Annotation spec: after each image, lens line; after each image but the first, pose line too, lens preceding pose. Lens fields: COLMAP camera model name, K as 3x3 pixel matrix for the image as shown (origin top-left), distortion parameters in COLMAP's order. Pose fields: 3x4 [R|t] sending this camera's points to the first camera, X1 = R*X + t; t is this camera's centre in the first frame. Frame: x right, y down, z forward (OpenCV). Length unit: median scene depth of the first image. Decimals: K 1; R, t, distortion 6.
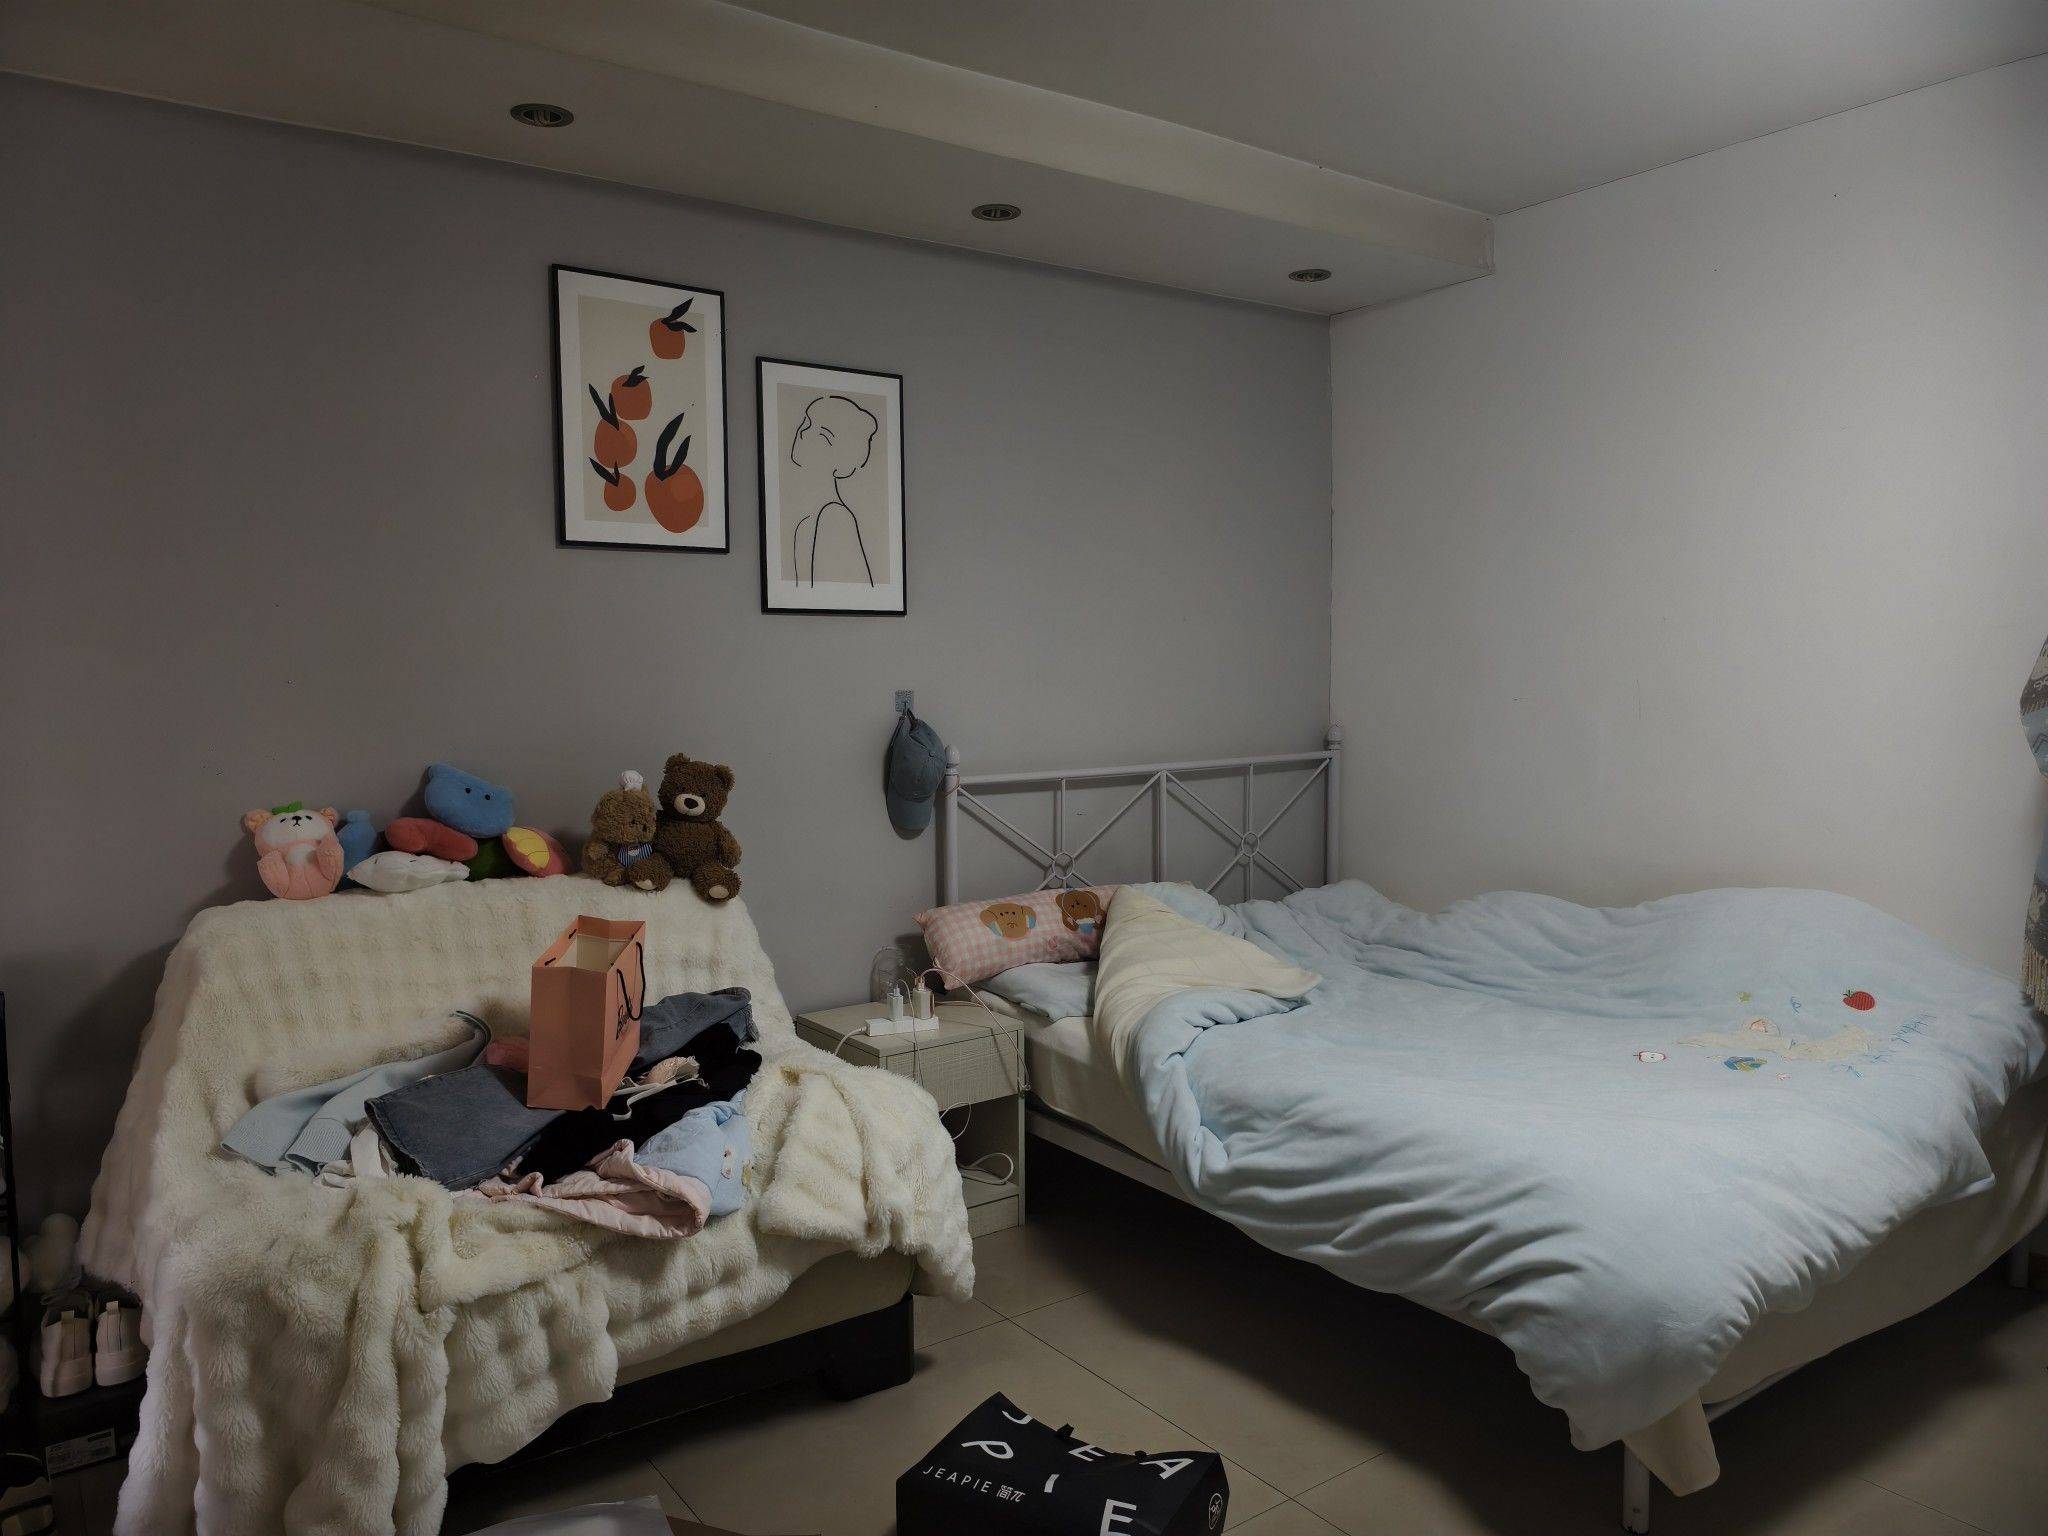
lens RADIAL K [[1468.1, 0, 1024.9], [0, 1468.1, 769.0], [0, 0, 1]] dist [-0.003824, -0.004662]
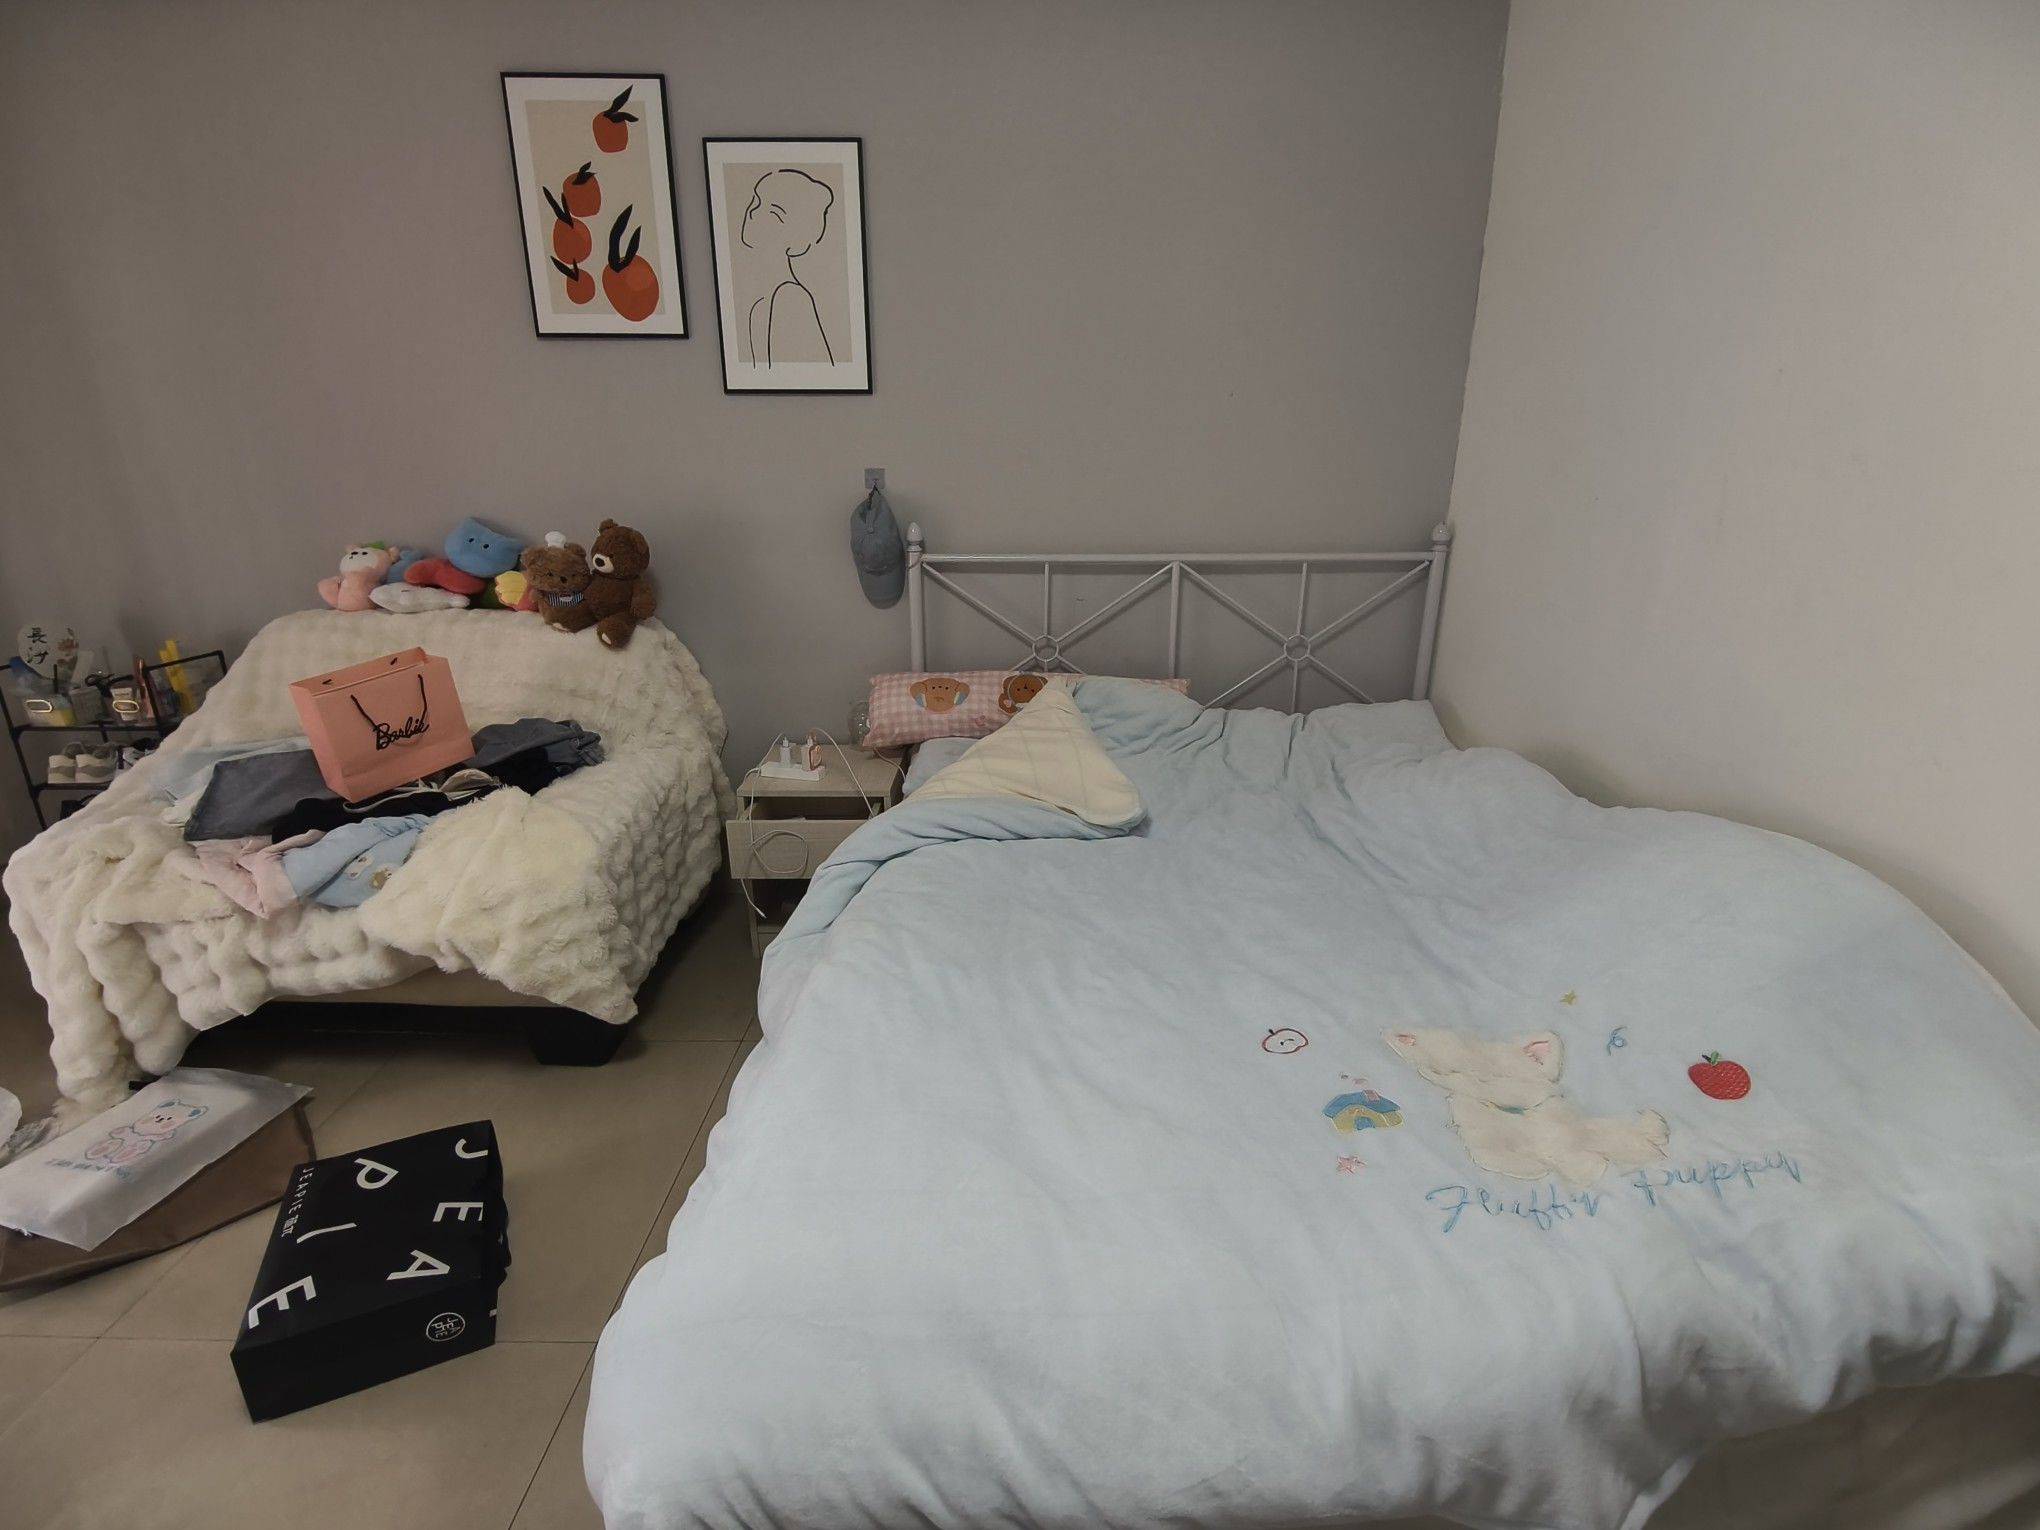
lens RADIAL K [[972.4, 0, 1019.3], [0, 972.4, 763.2], [0, 0, 1]] dist [-0.006097, -0.001311]
pose [[0.796932, 0.193949, -0.572087, 0.502981], [-0.050850, 0.965233, 0.256399, -0.036947], [0.601925, -0.175242, 0.779087, 0.527629]]
